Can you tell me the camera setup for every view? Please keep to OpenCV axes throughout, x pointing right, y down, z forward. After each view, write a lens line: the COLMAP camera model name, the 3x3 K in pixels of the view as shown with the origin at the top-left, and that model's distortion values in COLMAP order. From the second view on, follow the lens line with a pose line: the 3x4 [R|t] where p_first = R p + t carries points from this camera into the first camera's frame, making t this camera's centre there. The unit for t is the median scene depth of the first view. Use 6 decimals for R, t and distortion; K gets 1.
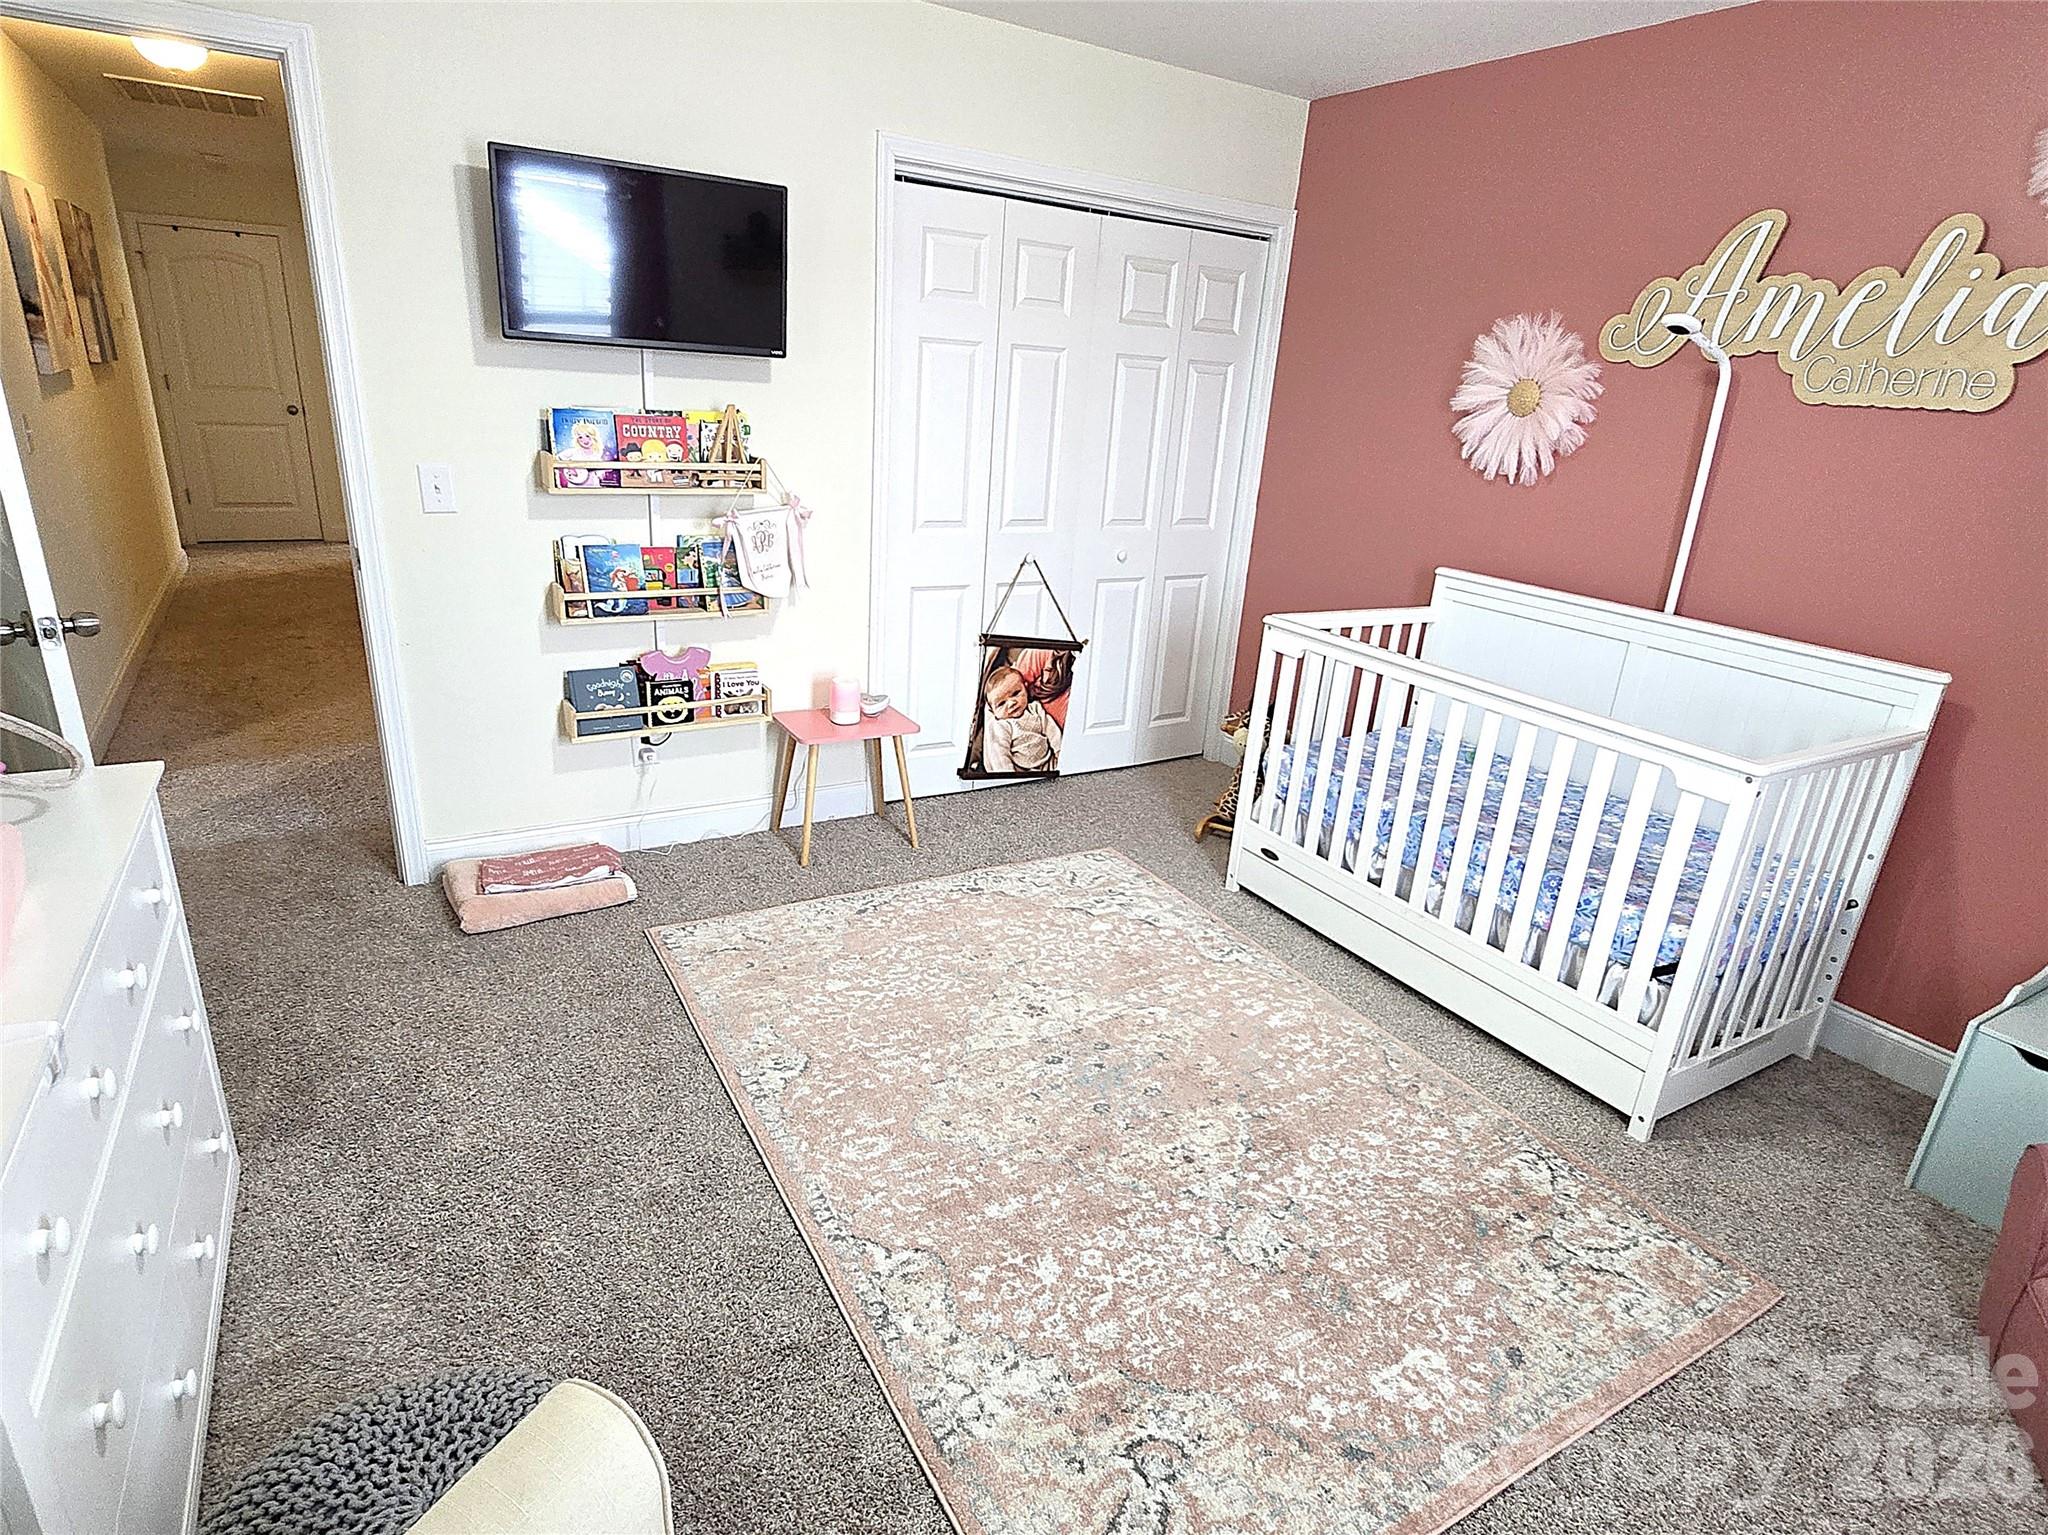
lens RADIAL K [[1089.9, 0, 1018.4], [0, 1089.9, 774.1], [0, 0, 1]] dist [-0.003087, -0.002040]
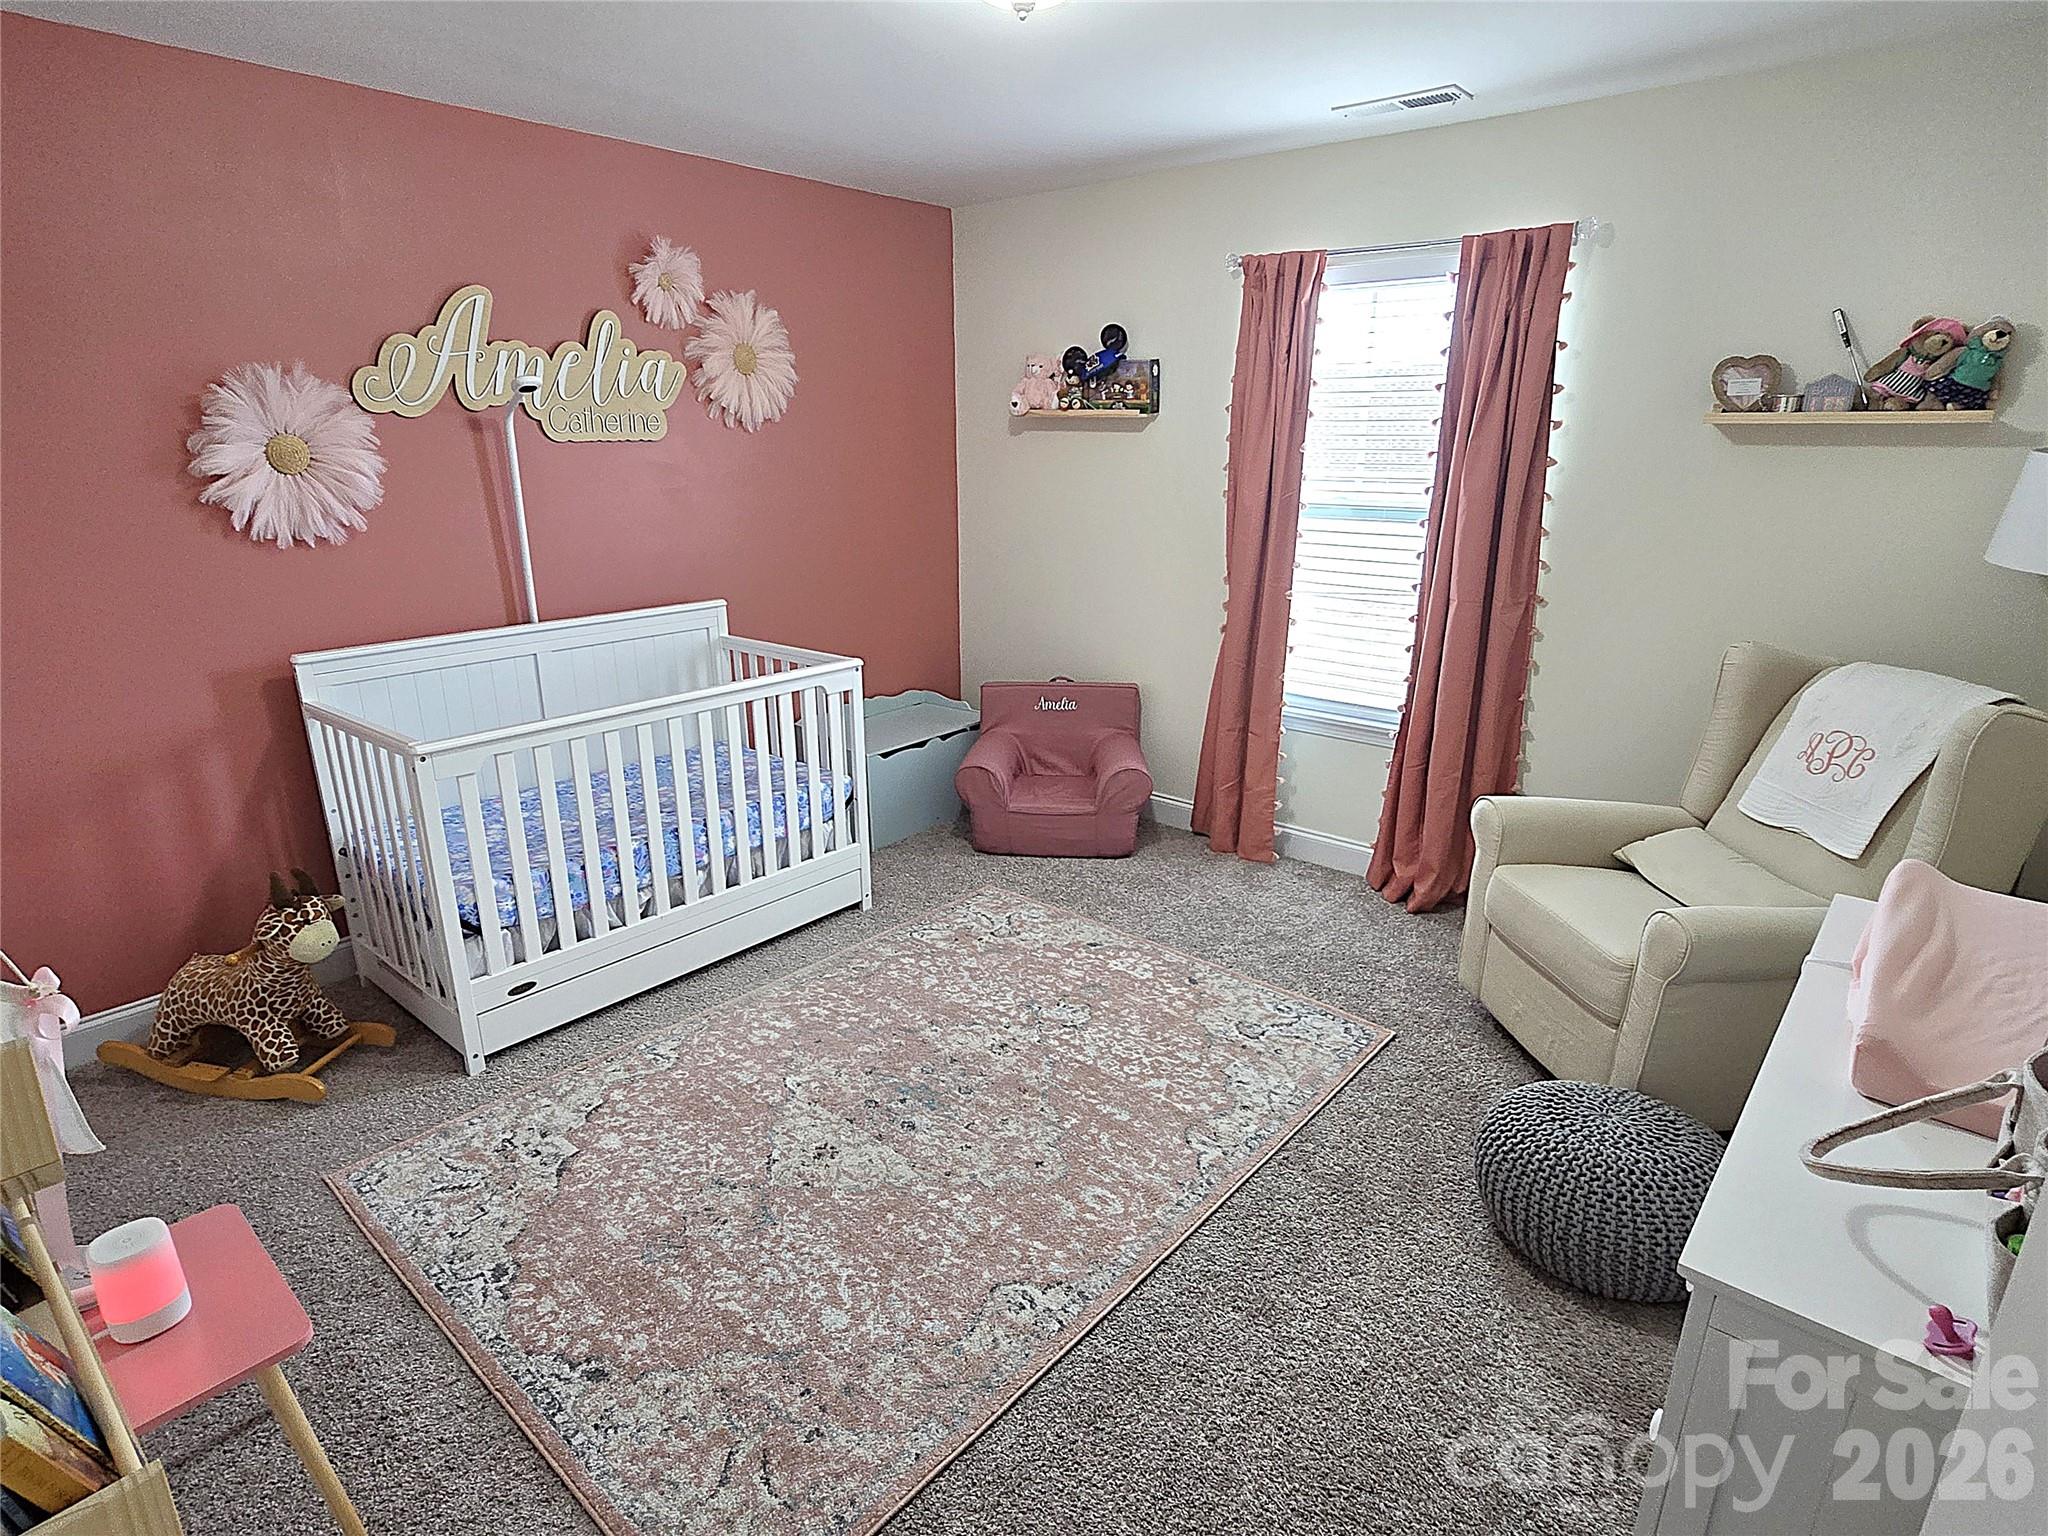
lens RADIAL K [[1089.9, 0, 1015.0], [0, 1089.9, 777.9], [0, 0, 1]] dist [-0.003087, -0.002040]
pose [[-0.312760, -0.349804, 0.883073, -0.669558], [0.304707, 0.843626, 0.442096, -0.370852], [-0.899630, 0.407349, -0.157264, 0.791297]]
